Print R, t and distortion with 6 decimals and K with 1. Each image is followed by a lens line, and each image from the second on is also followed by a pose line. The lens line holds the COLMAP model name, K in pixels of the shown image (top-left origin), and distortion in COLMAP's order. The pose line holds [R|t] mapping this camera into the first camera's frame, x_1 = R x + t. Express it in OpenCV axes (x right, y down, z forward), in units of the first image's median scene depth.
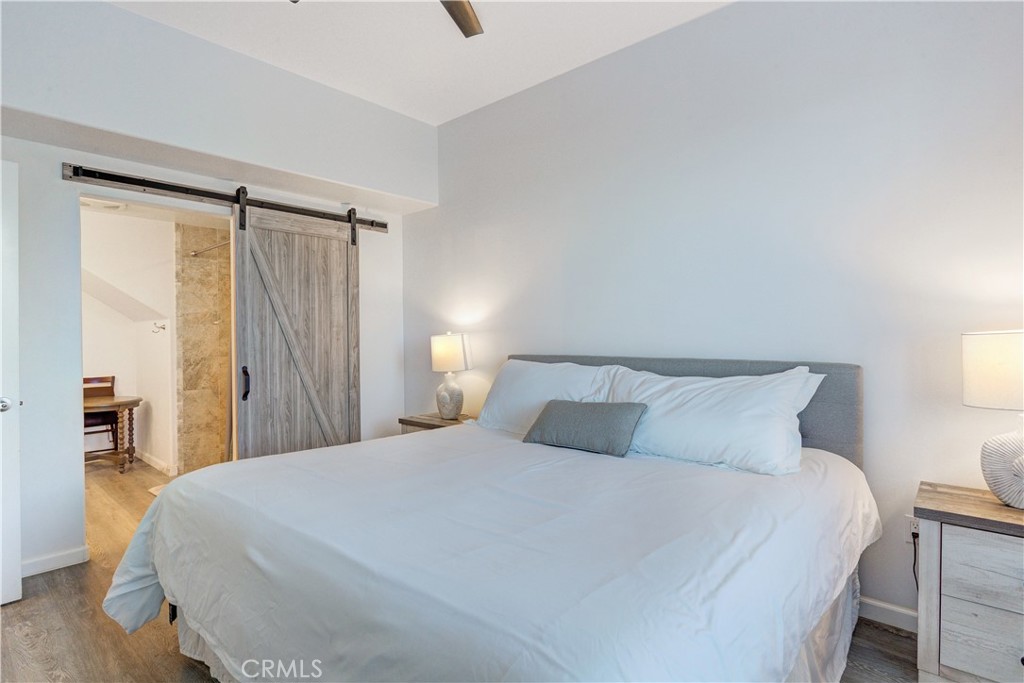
lens RADIAL K [[515.2, 0, 511.2], [0, 515.2, 343.5], [0, 0, 1]] dist [-0.010579, 0.002532]
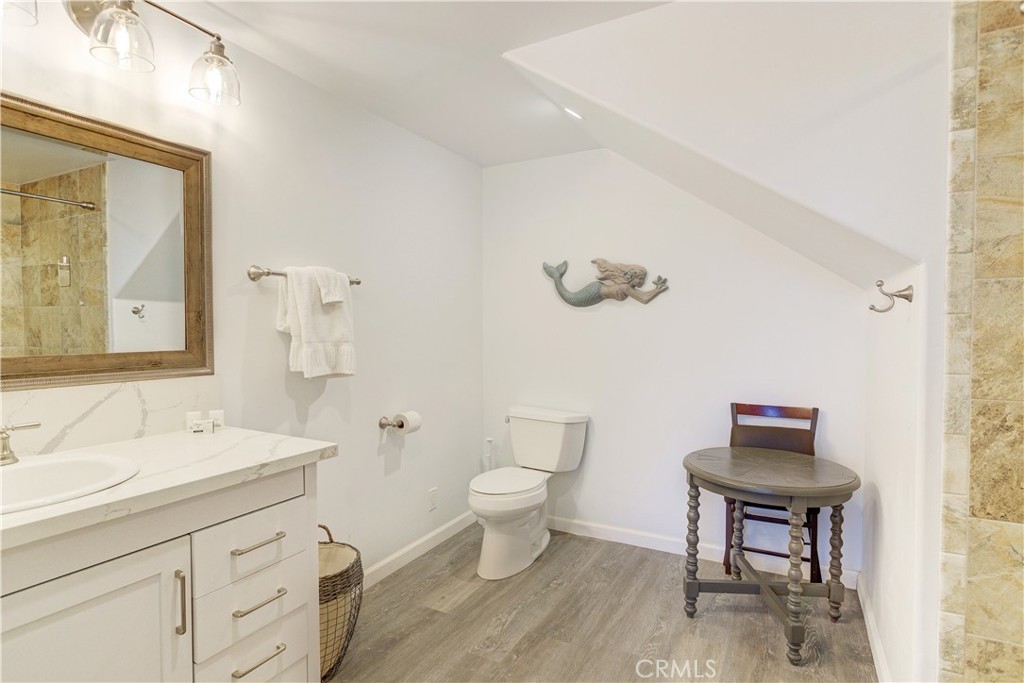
lens RADIAL K [[515.2, 0, 512.0], [0, 515.2, 342.7], [0, 0, 1]] dist [-0.010579, 0.002532]
pose [[0.224685, 0.031514, -0.973922, -0.428390], [-0.010491, 0.999497, 0.029921, -0.008733], [0.974375, 0.003495, 0.224902, 0.697045]]
